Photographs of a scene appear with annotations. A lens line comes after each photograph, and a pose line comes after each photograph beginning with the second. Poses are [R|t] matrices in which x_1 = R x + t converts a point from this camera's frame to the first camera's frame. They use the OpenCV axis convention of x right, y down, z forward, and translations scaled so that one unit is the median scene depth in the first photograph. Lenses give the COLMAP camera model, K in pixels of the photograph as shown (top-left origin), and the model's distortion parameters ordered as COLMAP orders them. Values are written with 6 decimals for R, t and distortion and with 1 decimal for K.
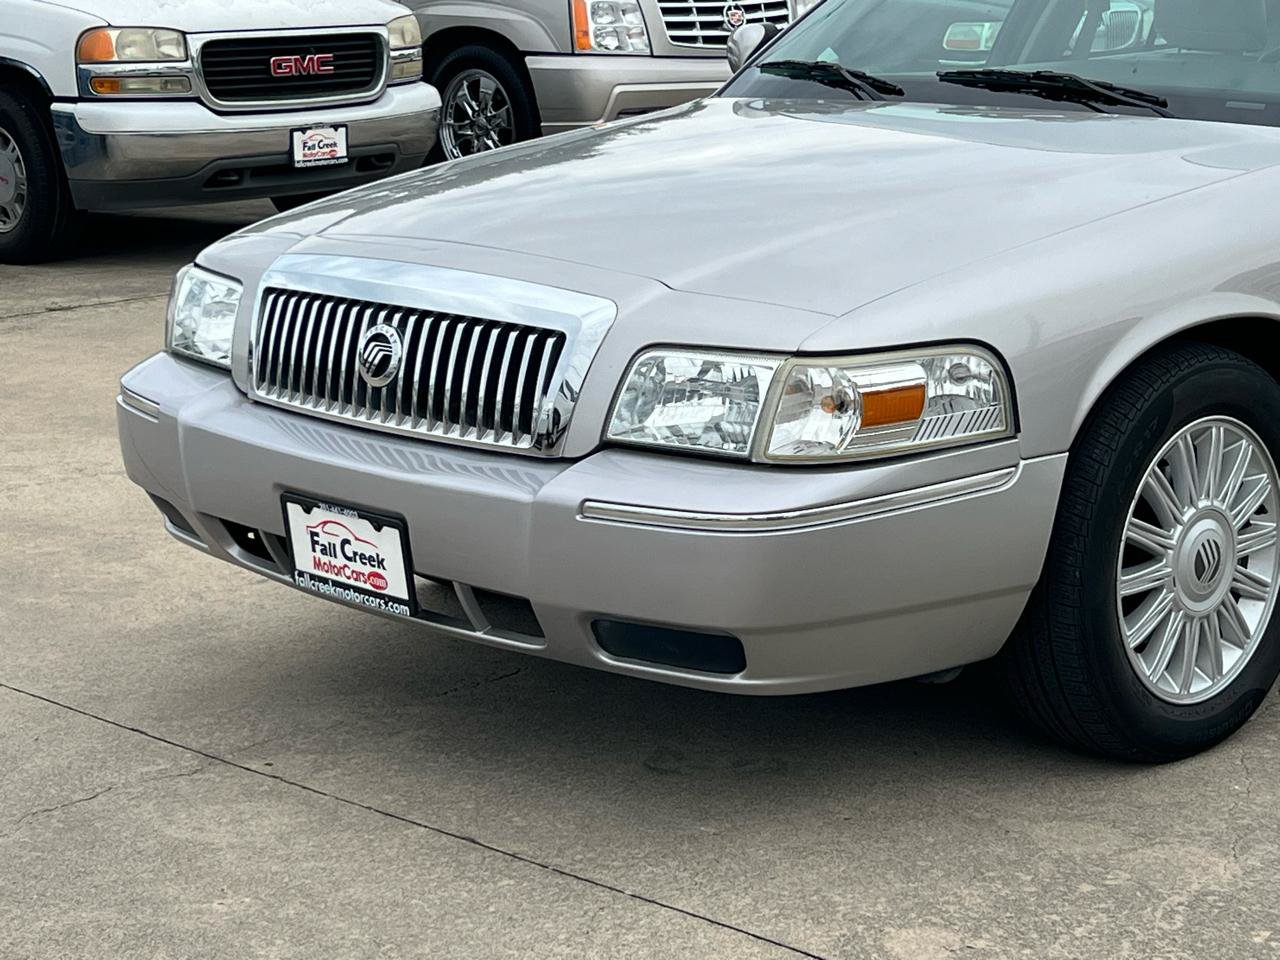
lens RADIAL K [[2606.5, 0, 640.0], [0, 2606.5, 480.0], [0, 0, 1]] dist [0.126937, 0.218923]
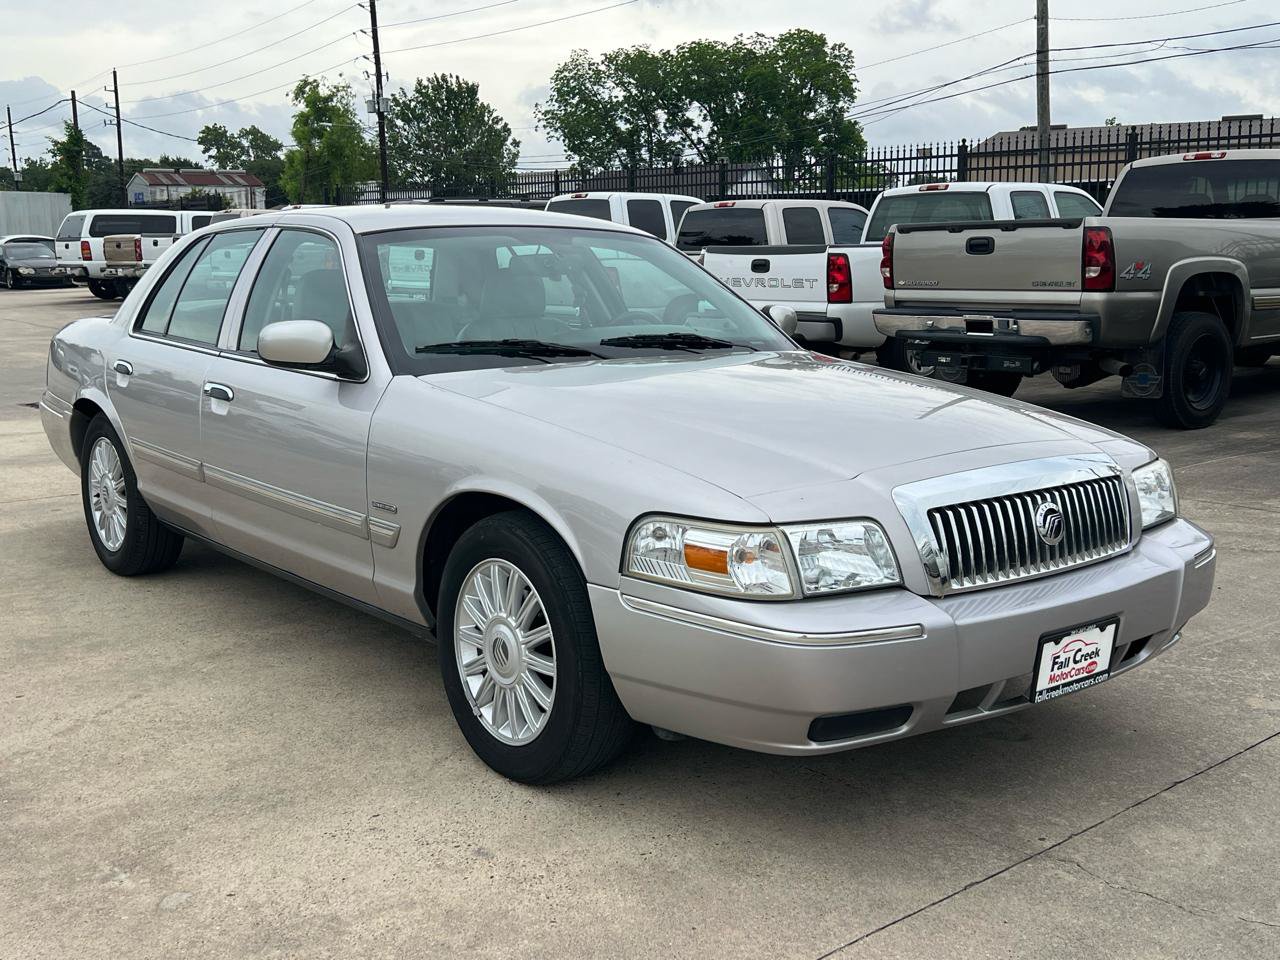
lens RADIAL K [[1339.0, 0, 640.0], [0, 1339.0, 480.0], [0, 0, 1]] dist [0.087439, -0.205530]
pose [[0.099337, -0.149107, 0.983819, -0.860384], [0.207469, 0.970083, 0.126077, -0.213861], [-0.973185, 0.191588, 0.127301, 1.118826]]
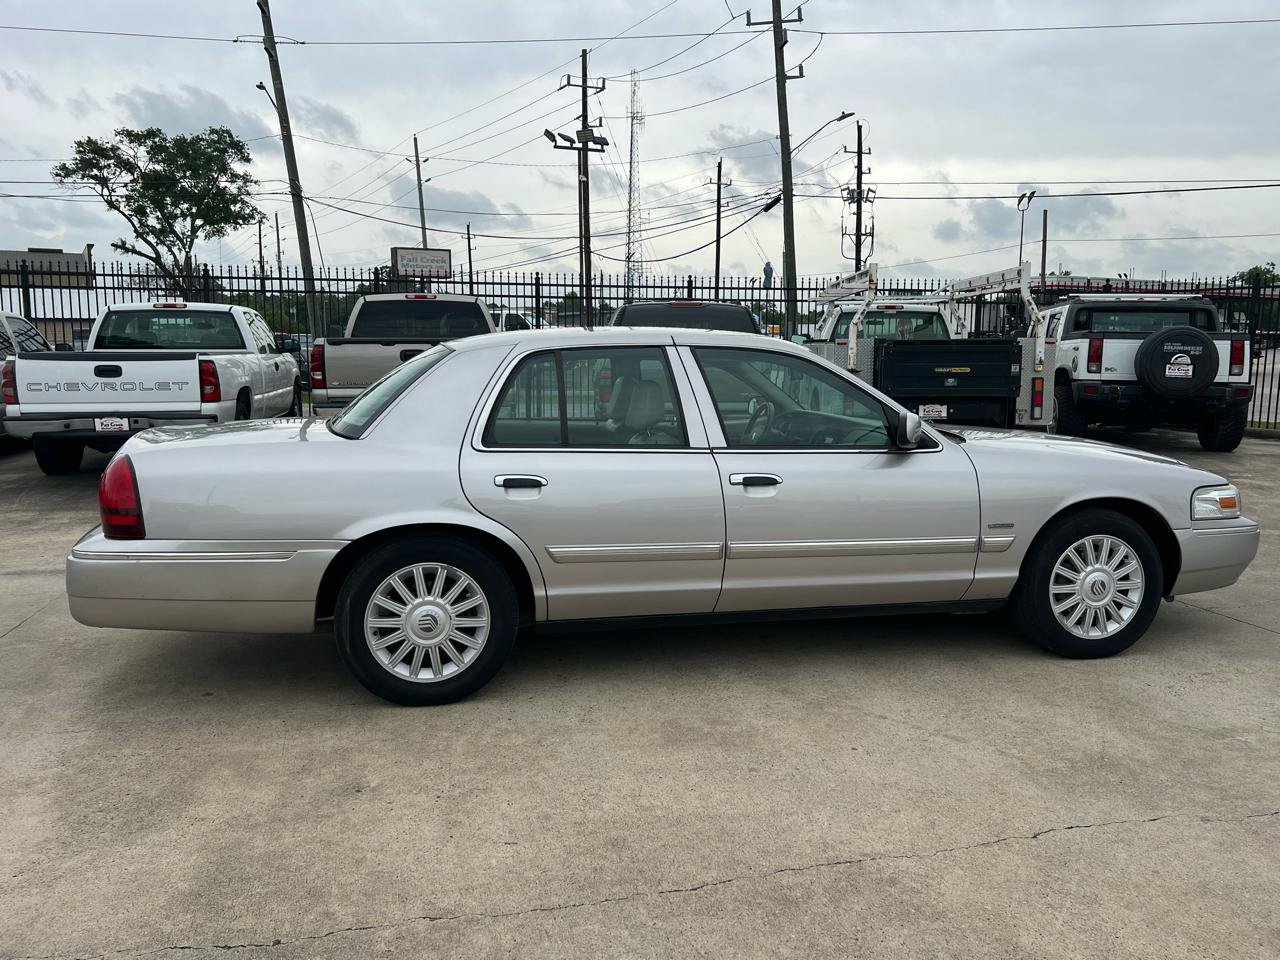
lens RADIAL K [[997.4, 0, 635.1], [0, 997.4, 495.5], [0, 0, 1]] dist [0.058887, -0.075313]
pose [[-0.830719, -0.059638, 0.553489, -0.264892], [0.130962, 0.945406, 0.298424, -0.510712], [-0.541069, 0.320393, -0.777556, 2.405028]]
